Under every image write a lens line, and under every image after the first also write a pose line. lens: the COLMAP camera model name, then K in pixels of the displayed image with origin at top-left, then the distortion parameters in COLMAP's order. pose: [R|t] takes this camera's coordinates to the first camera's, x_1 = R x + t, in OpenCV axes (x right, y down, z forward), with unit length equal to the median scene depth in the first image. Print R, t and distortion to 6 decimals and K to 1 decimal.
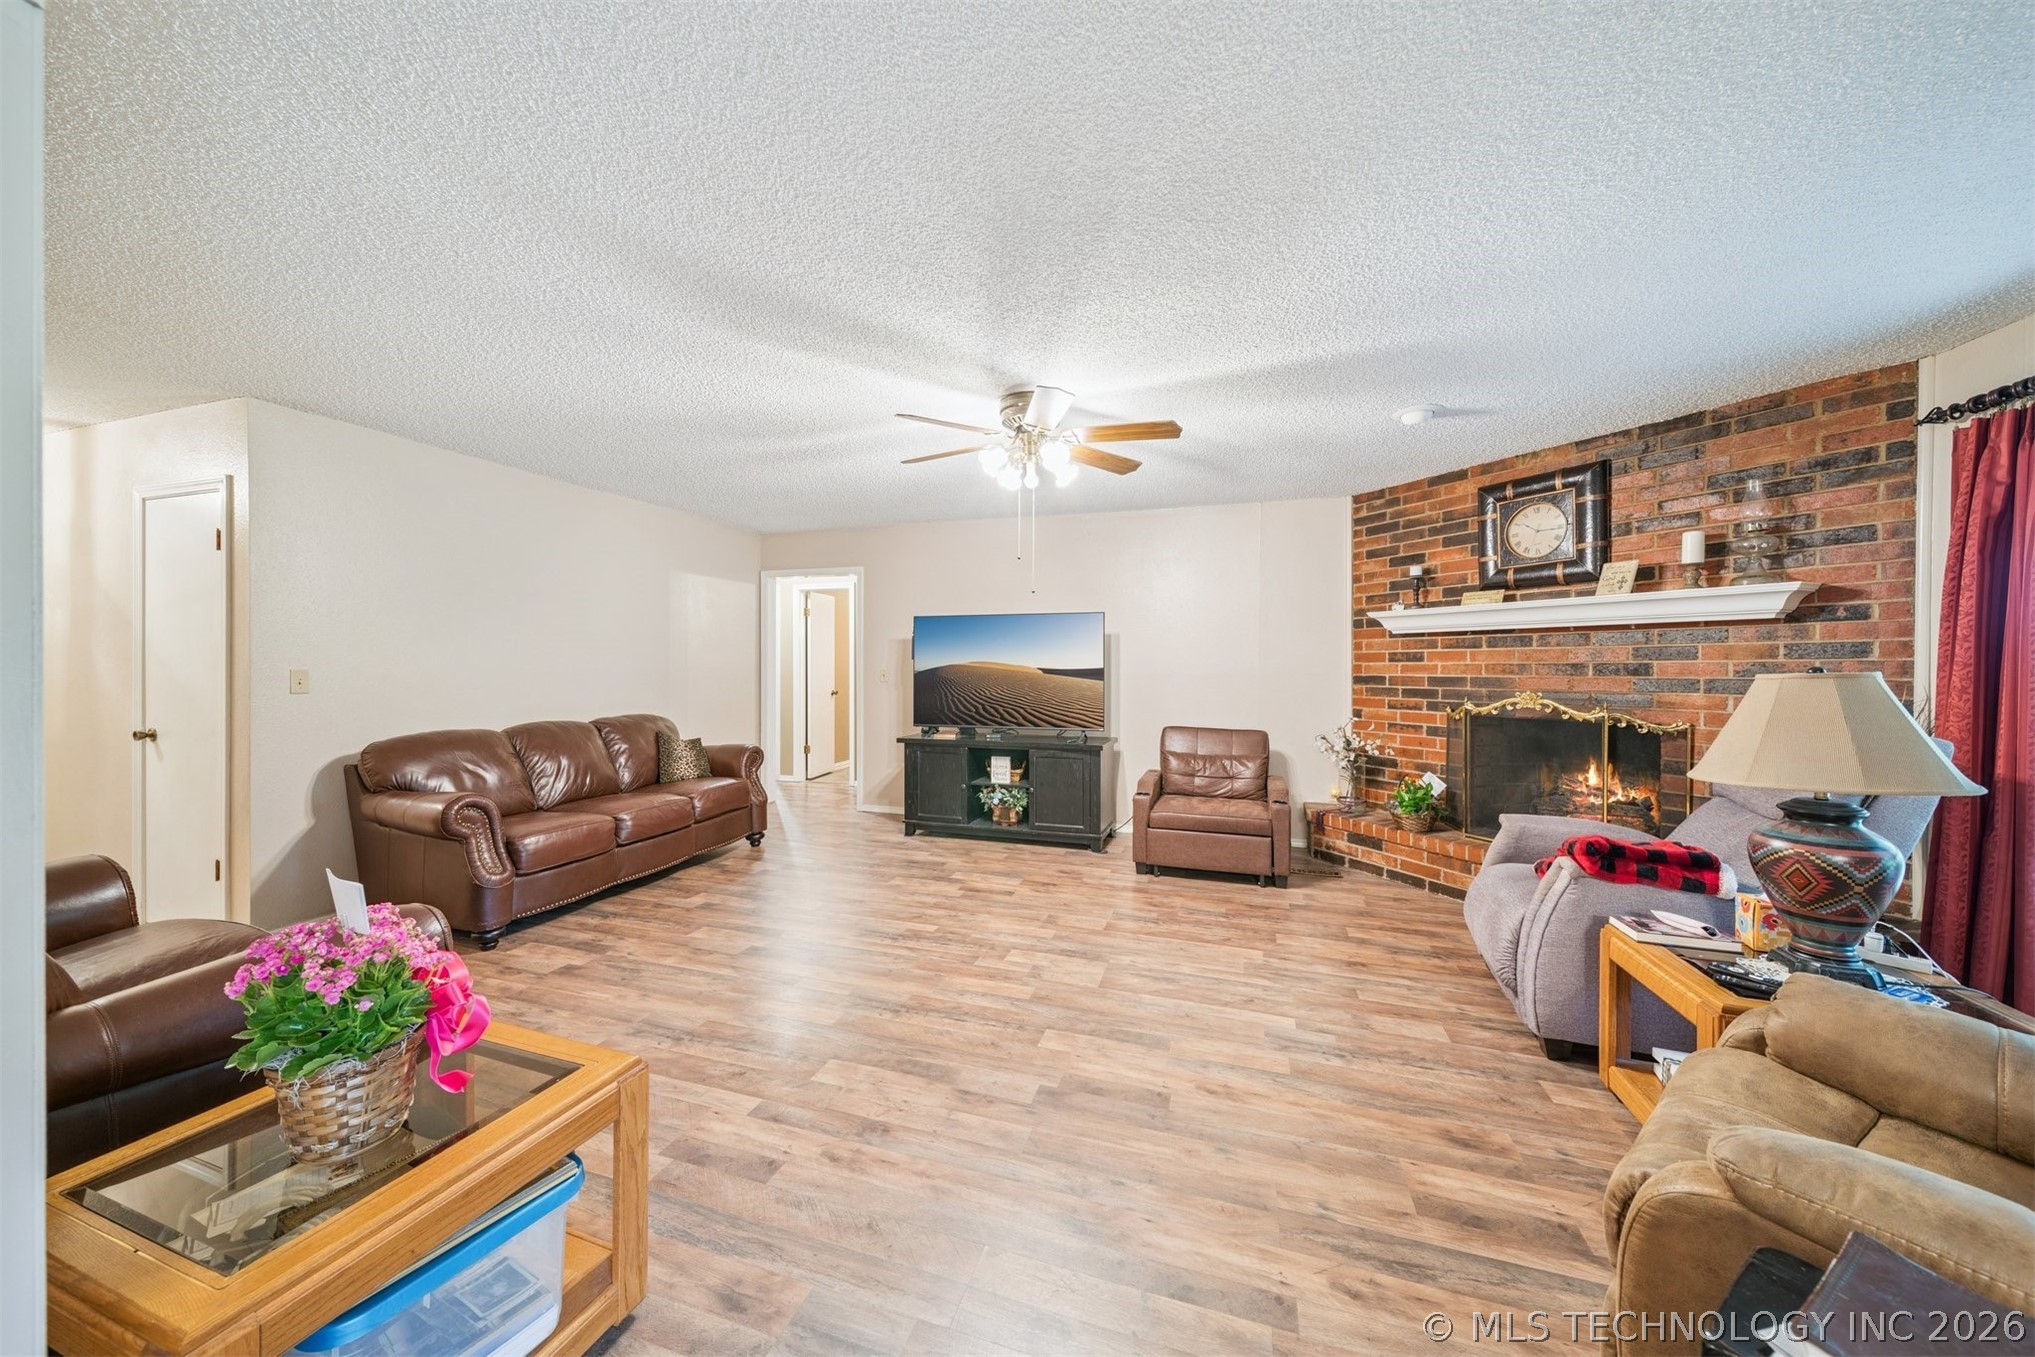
lens RADIAL K [[712.5, 0, 1001.5], [0, 712.5, 669.6], [0, 0, 1]] dist [0.015011, -0.003969]
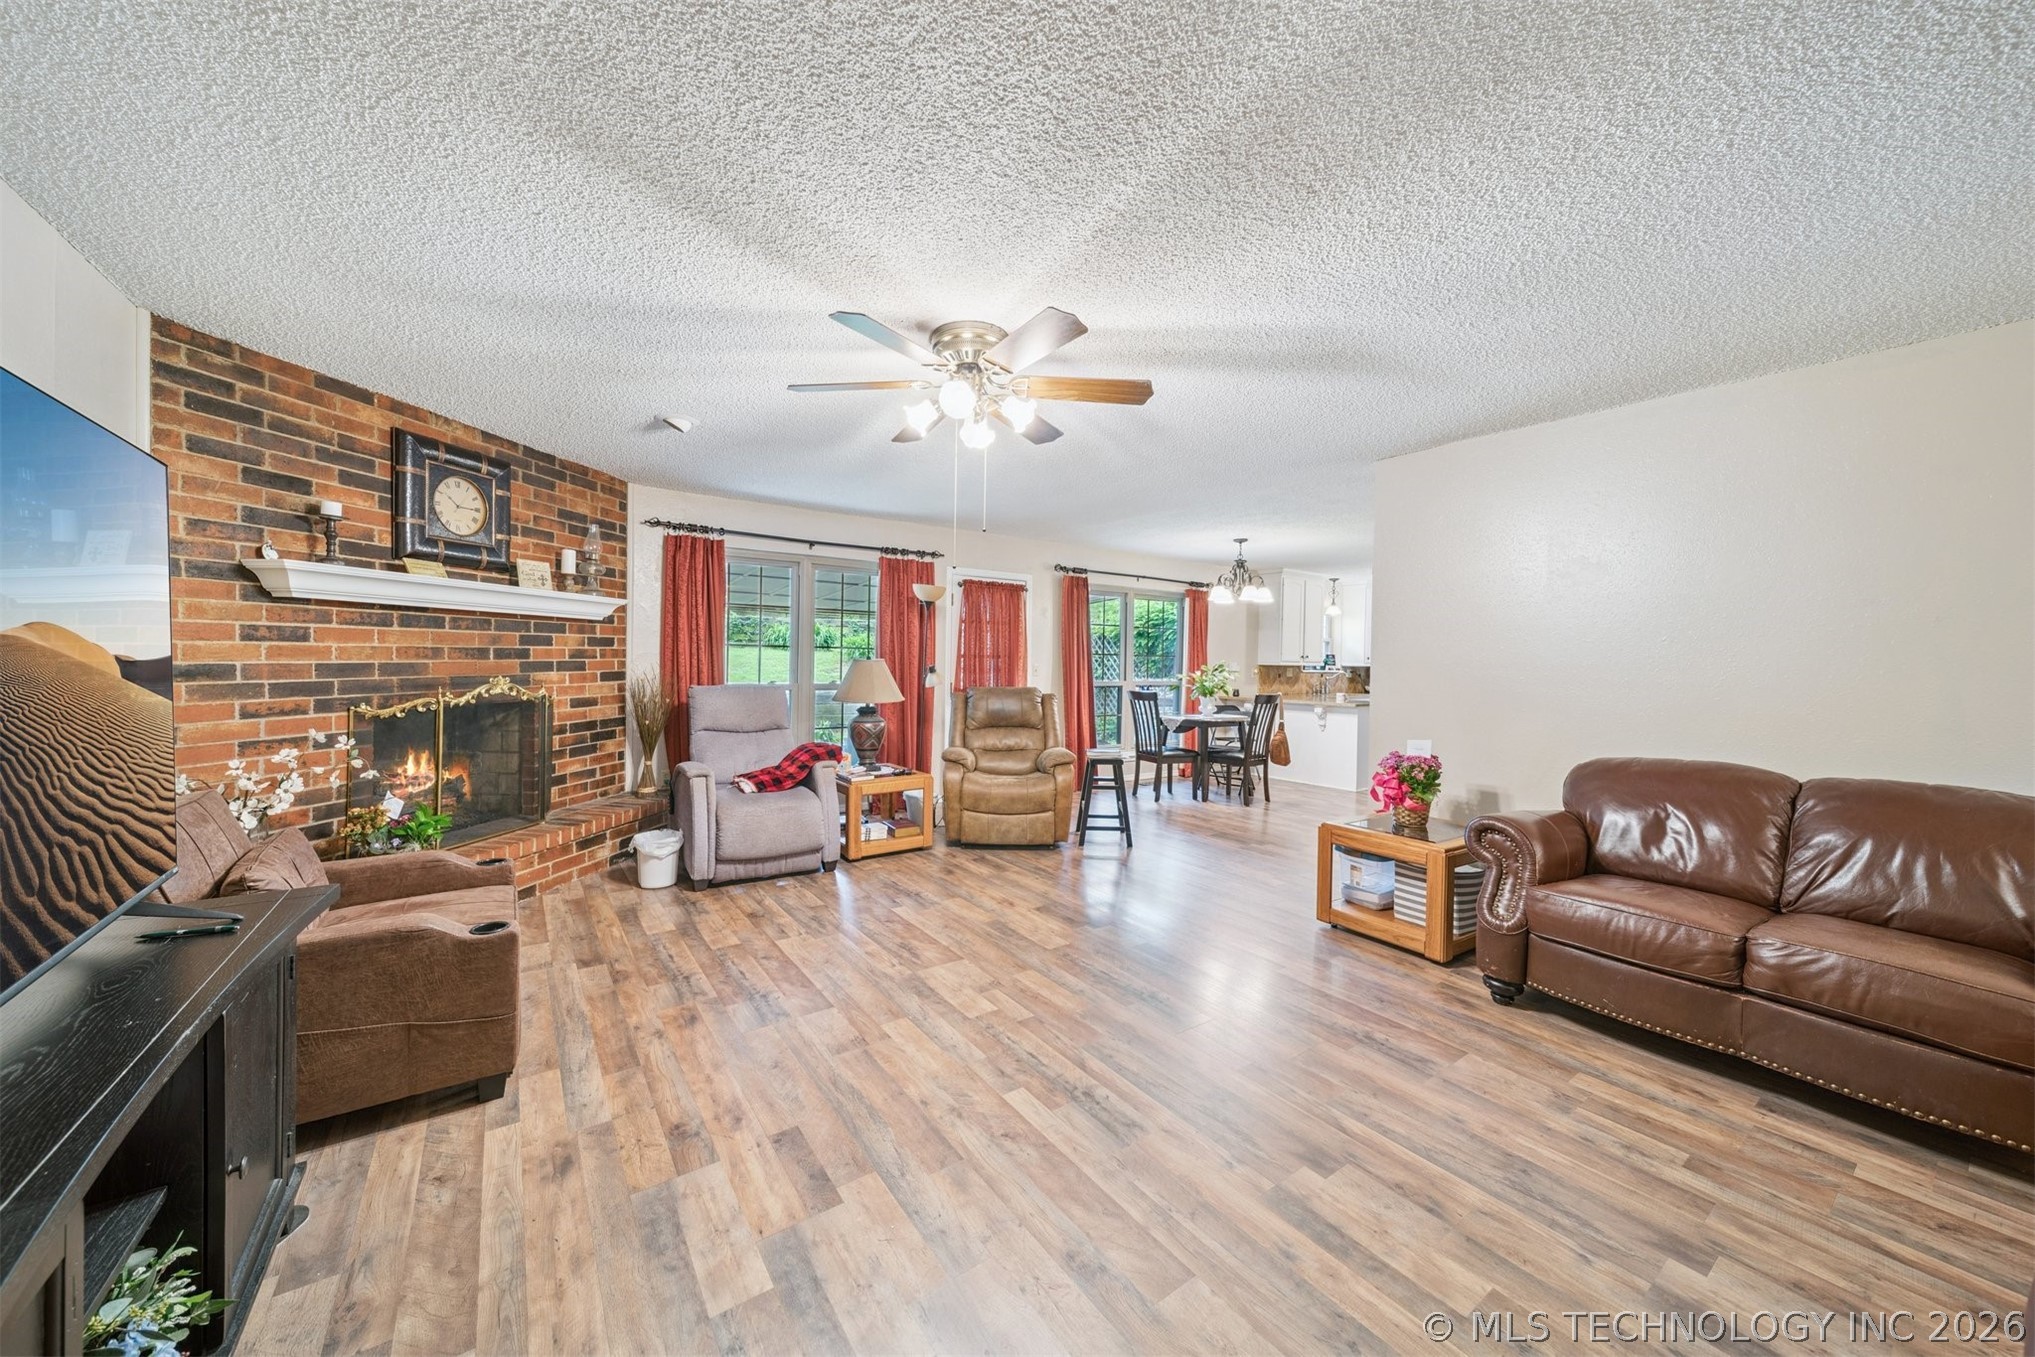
lens RADIAL K [[712.5, 0, 1001.5], [0, 712.5, 669.6], [0, 0, 1]] dist [0.015011, -0.003969]
pose [[-0.803030, -0.026562, 0.595346, -0.358216], [-0.014999, 0.999591, 0.024367, -0.011744], [-0.595749, 0.010638, -0.803100, 1.215708]]
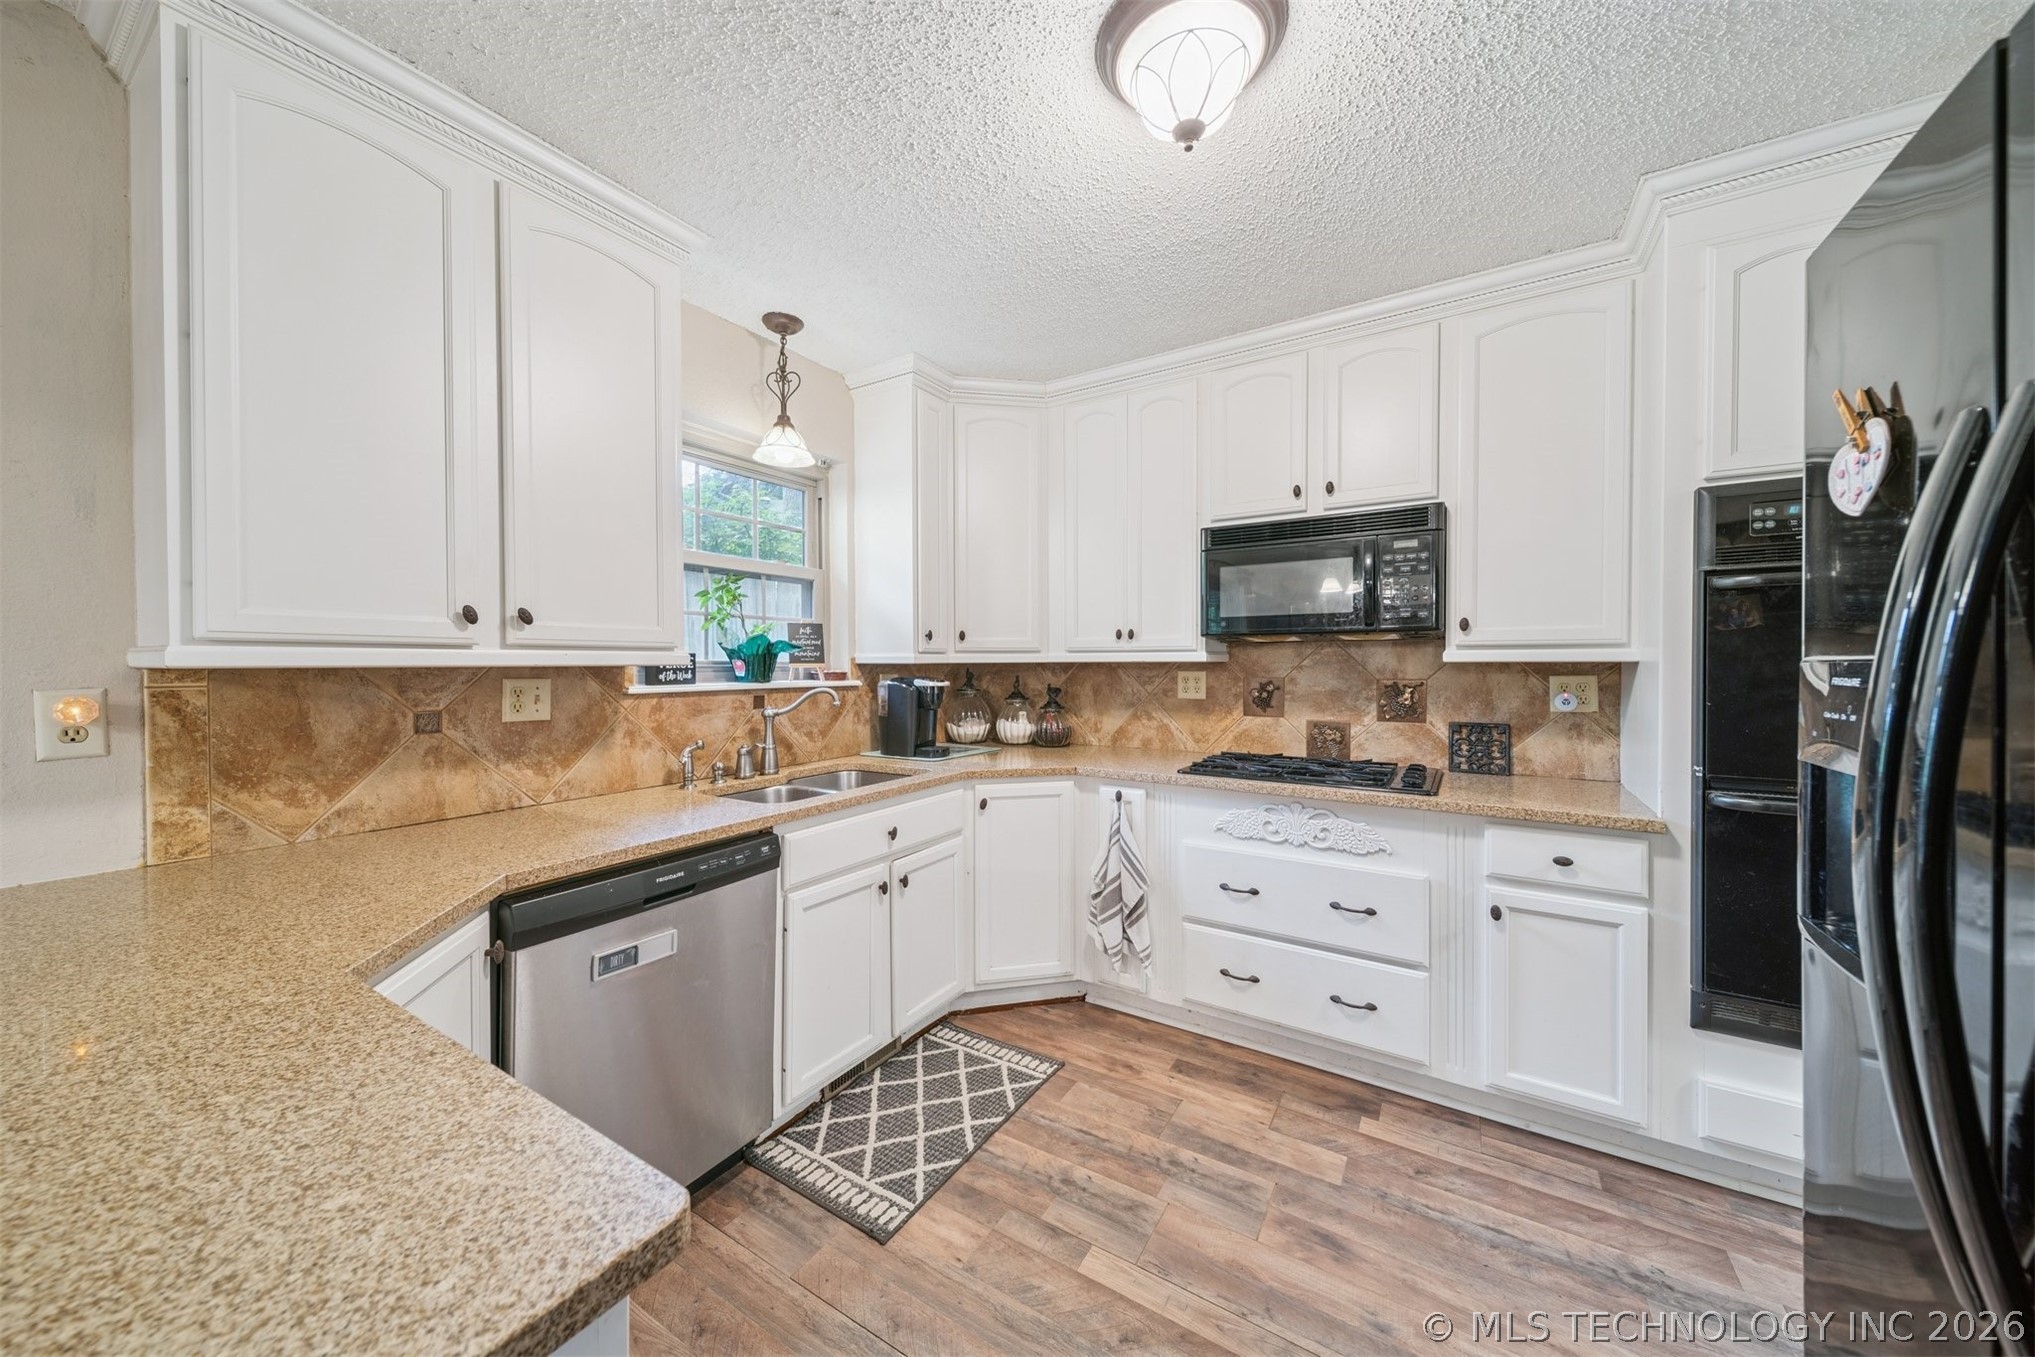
lens RADIAL K [[712.5, 0, 1001.5], [0, 712.5, 669.6], [0, 0, 1]] dist [0.015011, -0.003969]
pose [[-0.969852, -0.003854, 0.243664, -0.161598], [0.000963, 0.999807, 0.019644, 0.008885], [-0.243692, 0.019287, -0.969661, -0.694098]]
